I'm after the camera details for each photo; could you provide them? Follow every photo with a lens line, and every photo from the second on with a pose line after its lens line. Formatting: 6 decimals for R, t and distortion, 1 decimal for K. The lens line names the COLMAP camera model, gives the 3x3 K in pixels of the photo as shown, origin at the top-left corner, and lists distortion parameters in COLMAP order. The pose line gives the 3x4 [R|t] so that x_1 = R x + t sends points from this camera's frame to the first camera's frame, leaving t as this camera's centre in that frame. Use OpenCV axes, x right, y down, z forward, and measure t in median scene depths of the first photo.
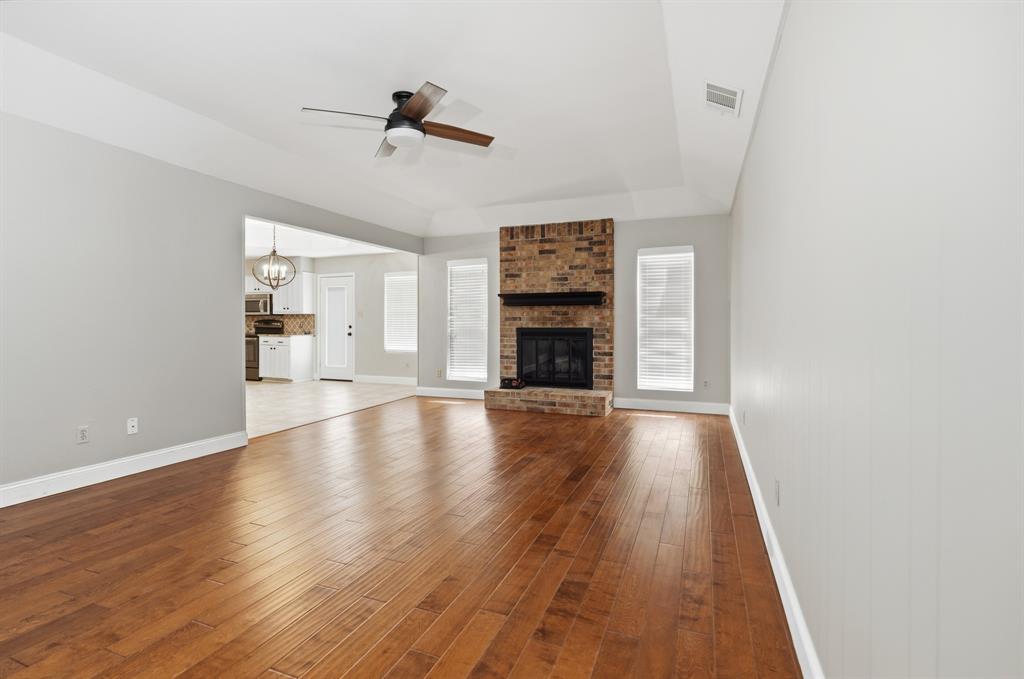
lens RADIAL K [[479.6, 0, 509.9], [0, 479.6, 332.0], [0, 0, 1]] dist [-0.016791, 0.000551]
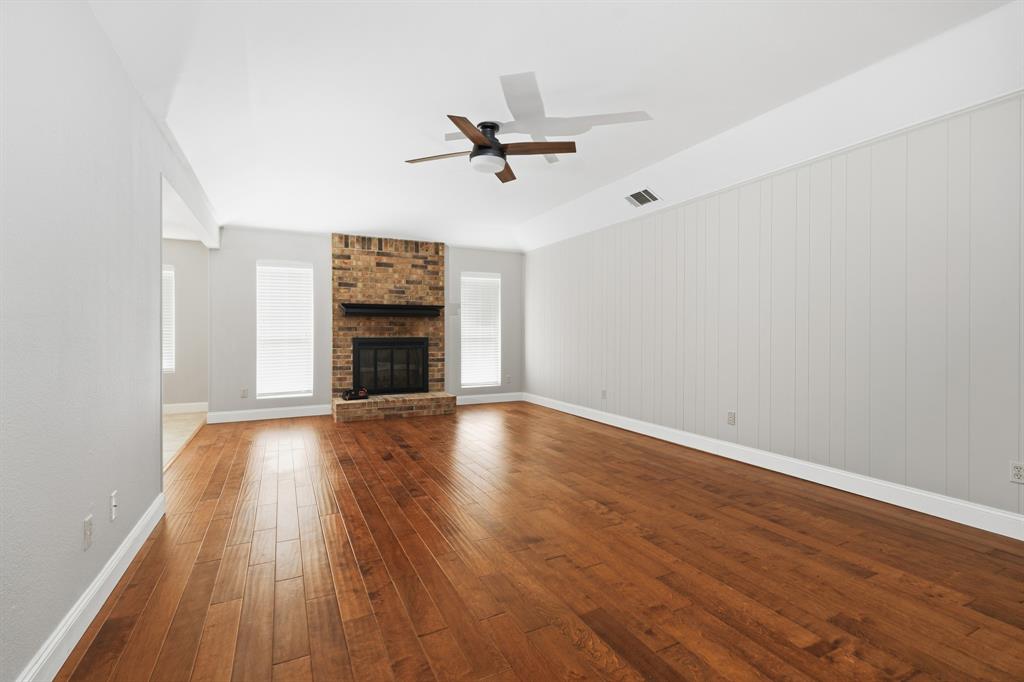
lens RADIAL K [[479.6, 0, 476.7], [0, 479.6, 338.2], [0, 0, 1]] dist [-0.016791, 0.000551]
pose [[0.679498, -0.007262, 0.733641, -0.567133], [0.011083, 0.999939, -0.000368, -0.005042], [-0.733594, 0.008381, 0.679537, 0.149232]]
